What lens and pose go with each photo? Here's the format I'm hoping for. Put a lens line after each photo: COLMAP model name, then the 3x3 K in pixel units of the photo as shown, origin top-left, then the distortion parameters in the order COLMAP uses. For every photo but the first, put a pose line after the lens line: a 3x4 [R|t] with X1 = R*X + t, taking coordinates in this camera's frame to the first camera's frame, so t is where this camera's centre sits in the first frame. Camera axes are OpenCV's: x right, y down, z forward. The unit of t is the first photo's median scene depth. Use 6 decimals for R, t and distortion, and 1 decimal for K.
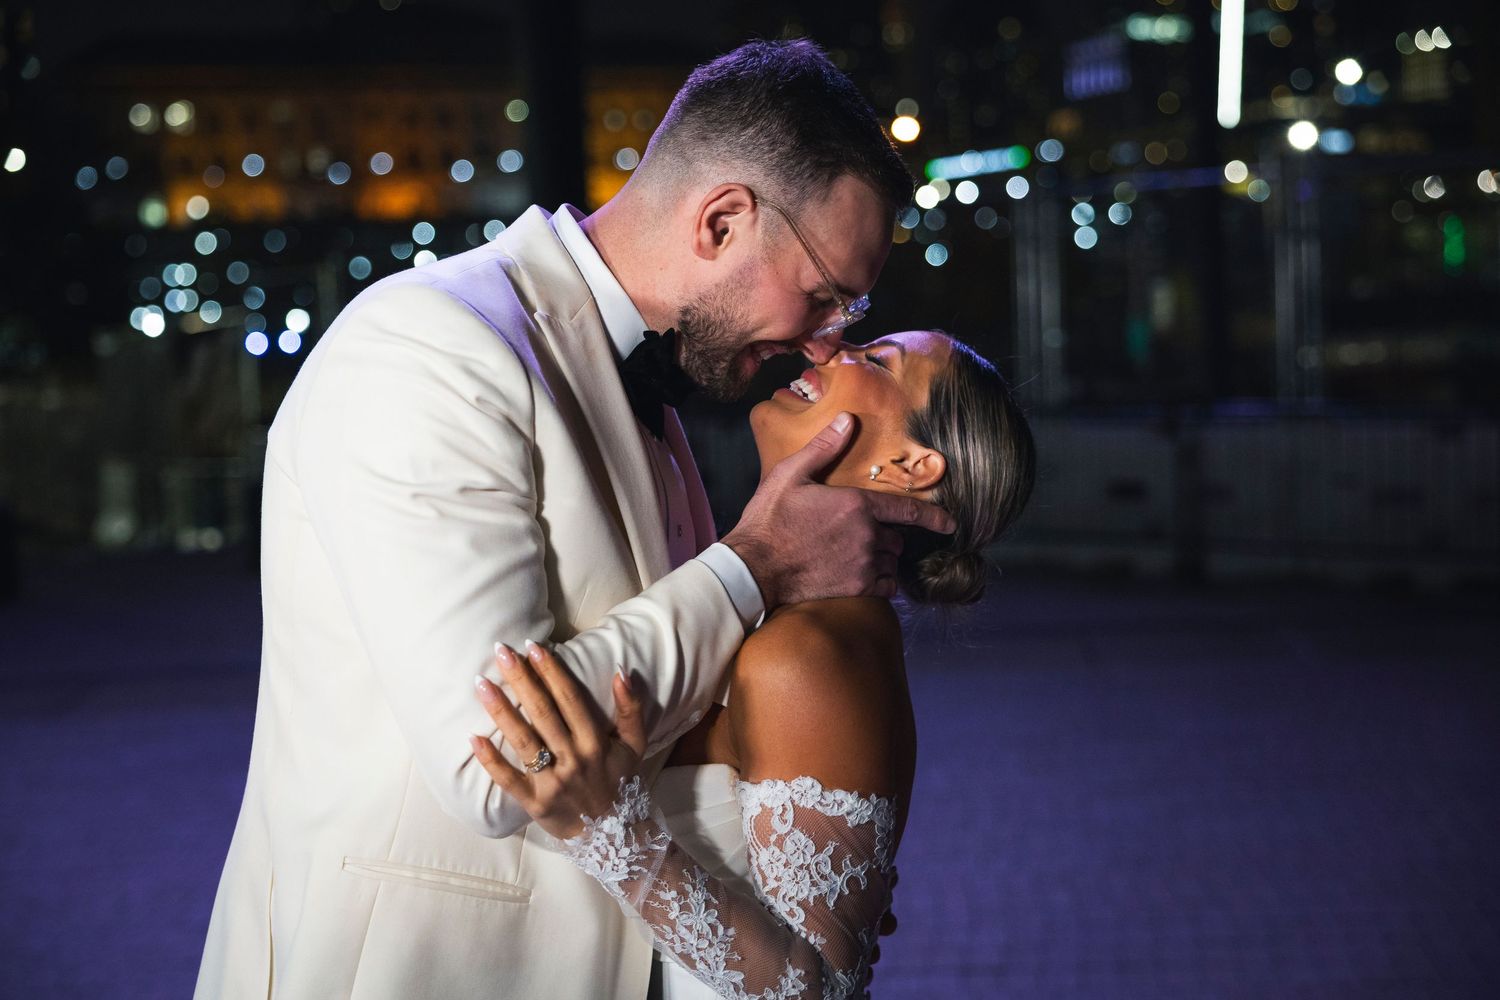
lens RADIAL K [[2394.8, 0, 746.7], [0, 2394.8, 519.4], [0, 0, 1]] dist [0.047885, -0.199199]
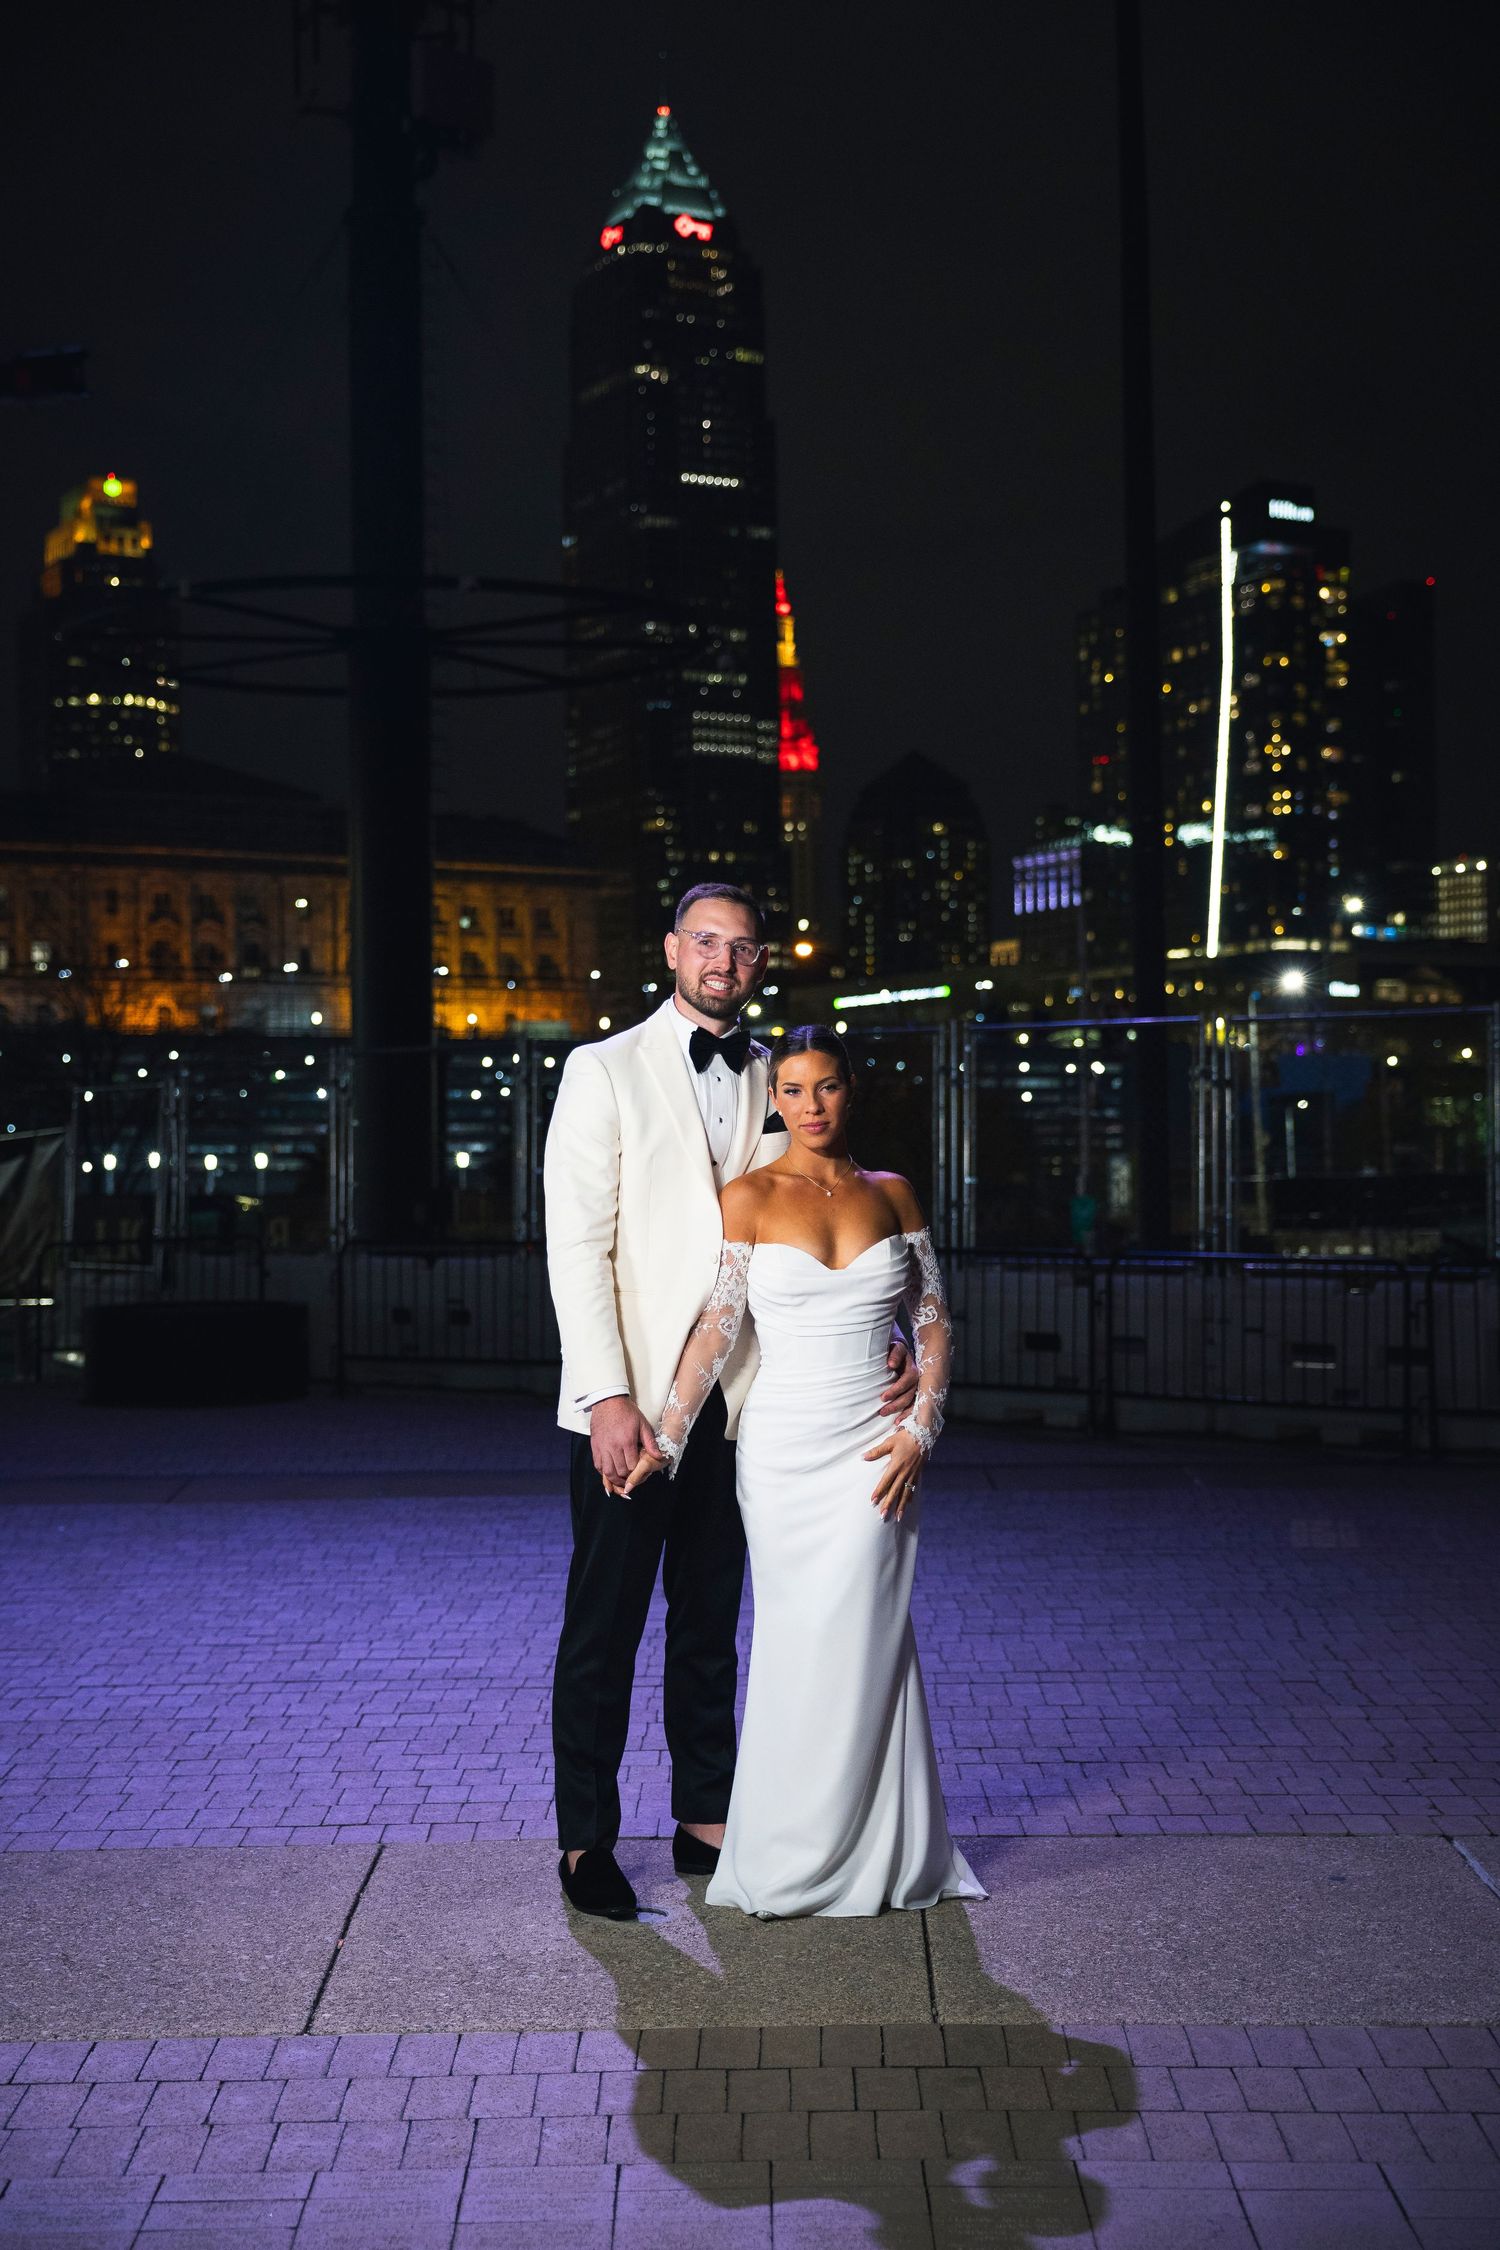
lens RADIAL K [[4597.5, 0, 741.6], [0, 4597.5, 1065.5], [0, 0, 1]] dist [0.097723, 0.189406]
pose [[0.997111, 0.041636, 0.063531, -0.051352], [-0.033181, 0.991118, -0.128776, 0.074663], [-0.068329, 0.126296, 0.989637, -0.518036]]
